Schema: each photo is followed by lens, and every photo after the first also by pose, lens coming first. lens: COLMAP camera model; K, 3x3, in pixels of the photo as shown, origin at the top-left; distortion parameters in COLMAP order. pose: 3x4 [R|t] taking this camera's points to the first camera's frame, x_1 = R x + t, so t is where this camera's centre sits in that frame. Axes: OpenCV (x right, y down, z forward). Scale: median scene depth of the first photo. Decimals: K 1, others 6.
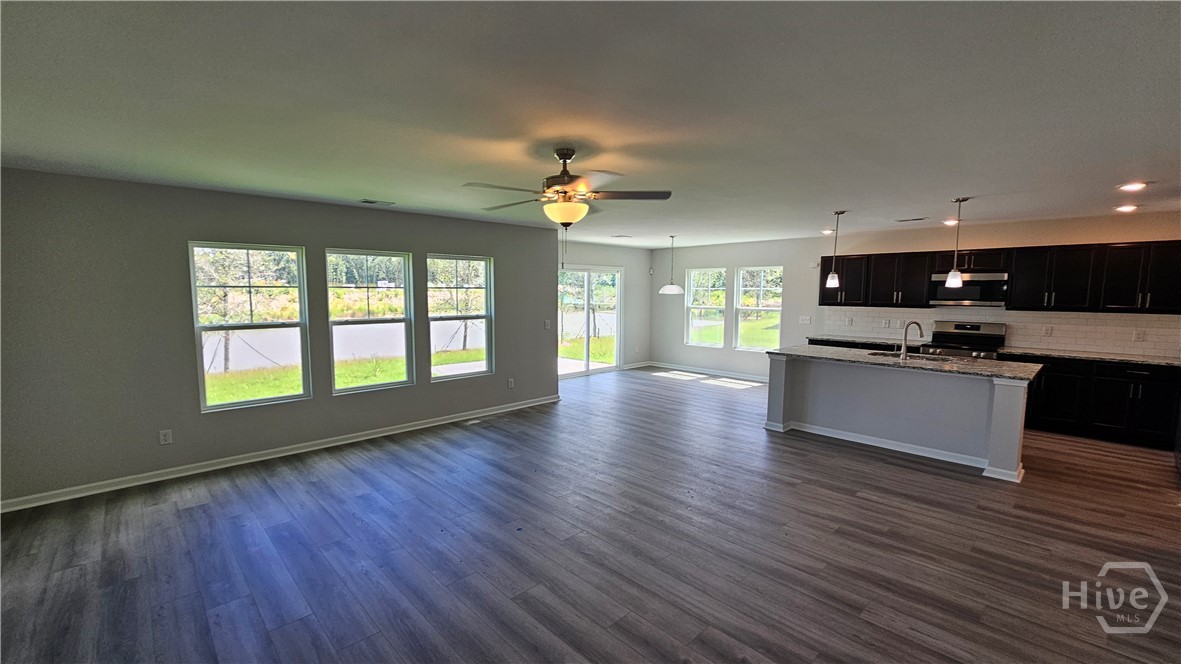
lens RADIAL K [[475.5, 0, 586.1], [0, 475.5, 335.1], [0, 0, 1]] dist [-0.000371, -0.000310]
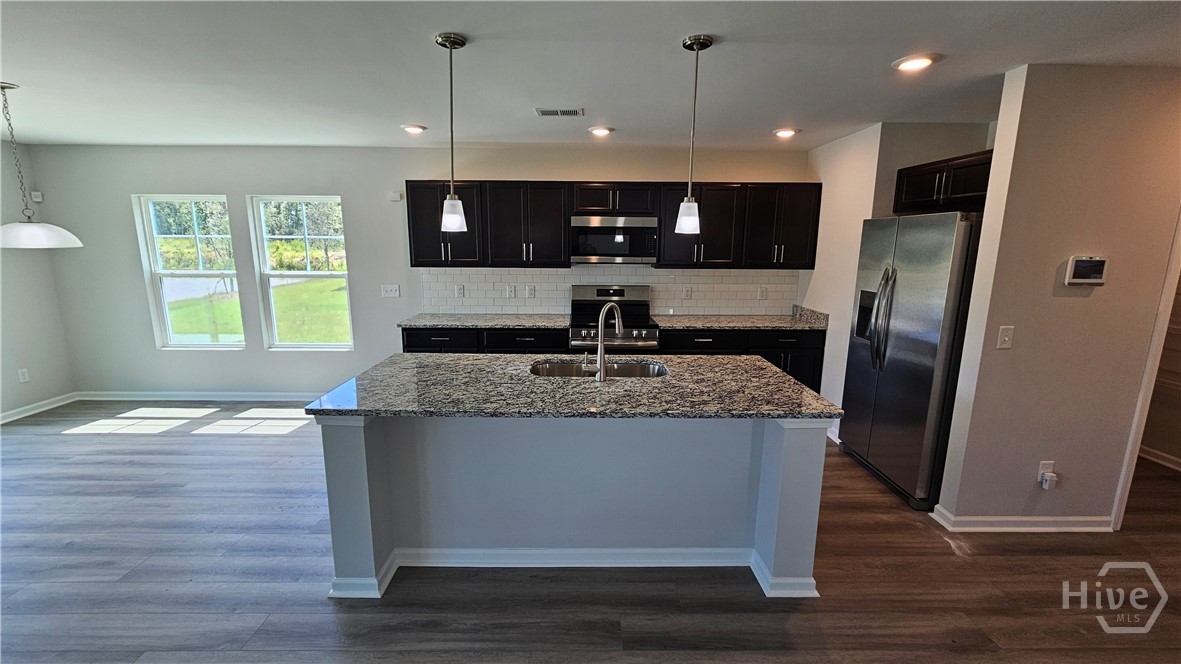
lens RADIAL K [[475.5, 0, 586.1], [0, 475.5, 335.1], [0, 0, 1]] dist [-0.000371, -0.000310]
pose [[0.672091, -0.139825, 0.727147, 0.202948], [0.065333, 0.989377, 0.129864, -0.042276], [-0.737581, -0.039774, 0.674086, 0.458386]]
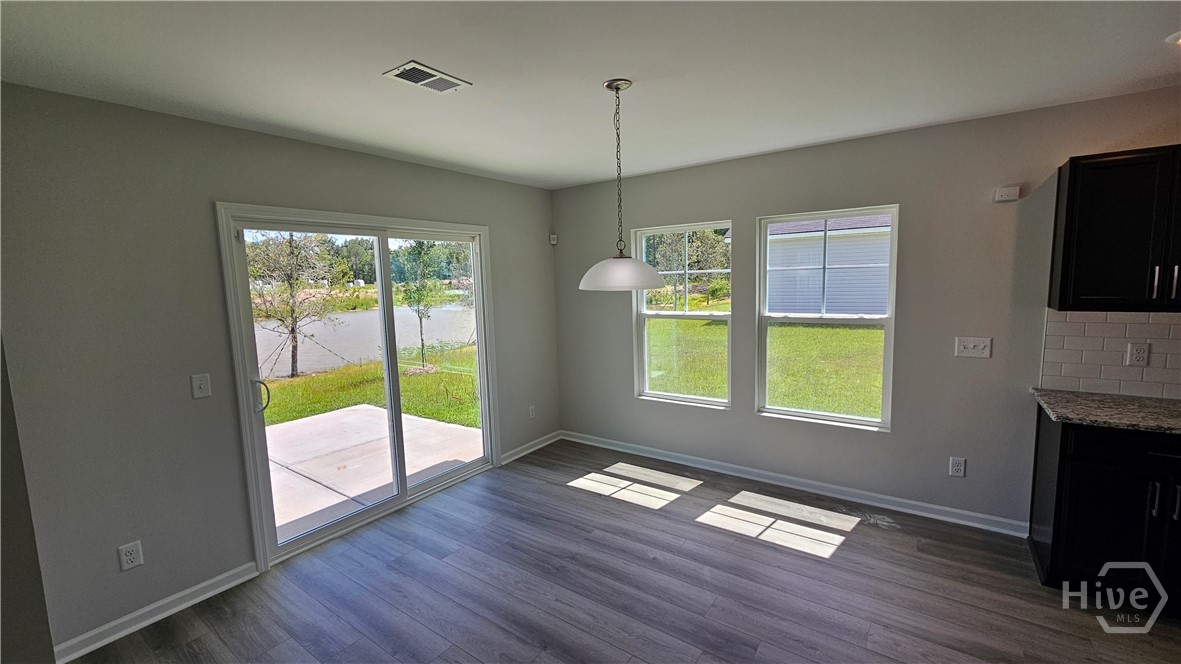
lens RADIAL K [[485.7, 0, 590.5], [0, 485.7, 332.0], [0, 0, 1]] dist [-0.000399, -0.000084]
pose [[0.979115, -0.052963, 0.196288, 0.107448], [0.050422, 0.998567, 0.017924, -0.072044], [-0.196956, -0.007652, 0.980382, 0.761617]]
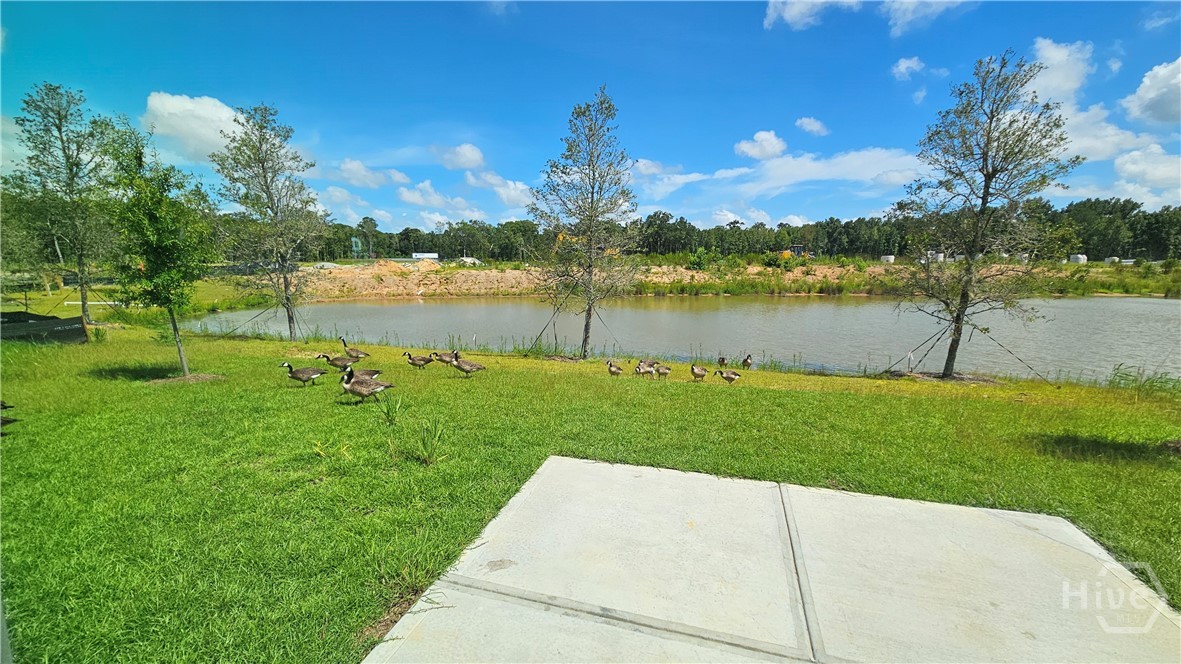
lens RADIAL K [[475.5, 0, 586.1], [0, 475.5, 335.1], [0, 0, 1]] dist [-0.000371, -0.000310]
pose [[0.511609, 0.138777, -0.847937, -0.048192], [-0.087610, 0.990152, 0.109192, -0.114775], [0.854740, 0.018424, 0.518729, 1.261034]]
